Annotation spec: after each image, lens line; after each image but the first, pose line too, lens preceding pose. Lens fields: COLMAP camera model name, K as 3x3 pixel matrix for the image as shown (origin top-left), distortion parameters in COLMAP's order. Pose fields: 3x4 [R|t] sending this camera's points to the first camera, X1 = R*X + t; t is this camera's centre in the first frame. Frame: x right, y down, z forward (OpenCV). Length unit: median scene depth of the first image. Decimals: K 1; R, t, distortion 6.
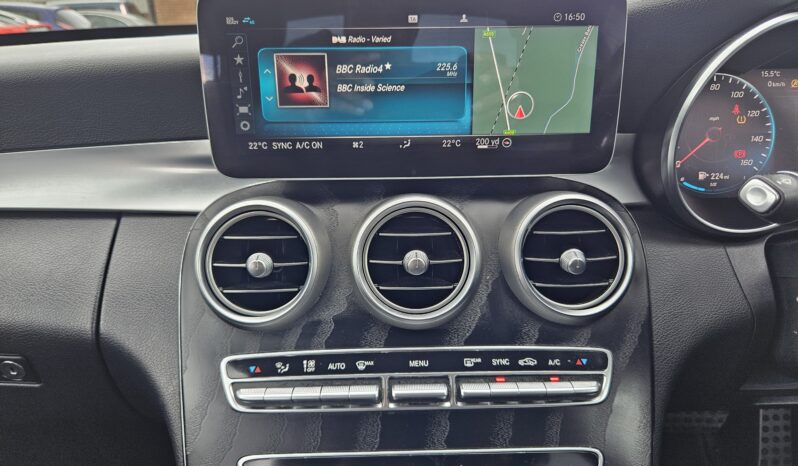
lens RADIAL K [[545.0, 0, 398.2], [0, 545.0, 225.4], [0, 0, 1]] dist [0.051183, -0.052803]
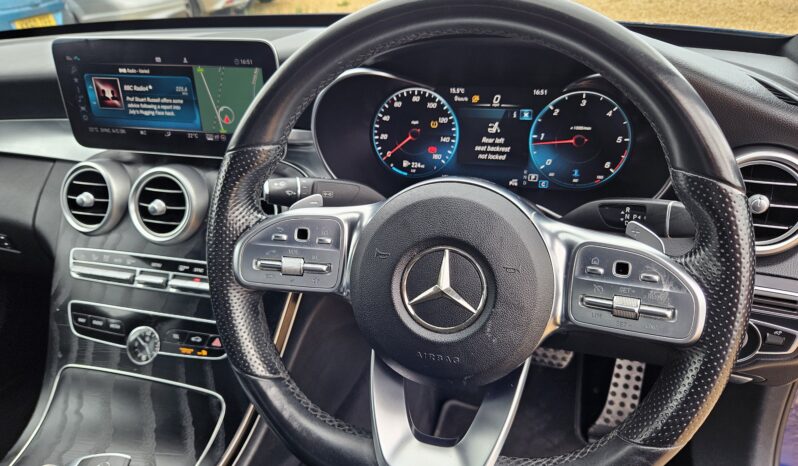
lens RADIAL K [[545.7, 0, 402.0], [0, 545.7, 229.2], [0, 0, 1]] dist [0.053328, -0.052439]
pose [[0.956116, 0.111821, -0.270809, 1.203276], [-0.071490, 0.985405, 0.154486, -0.180103], [0.284132, -0.128346, 0.950156, -0.417315]]
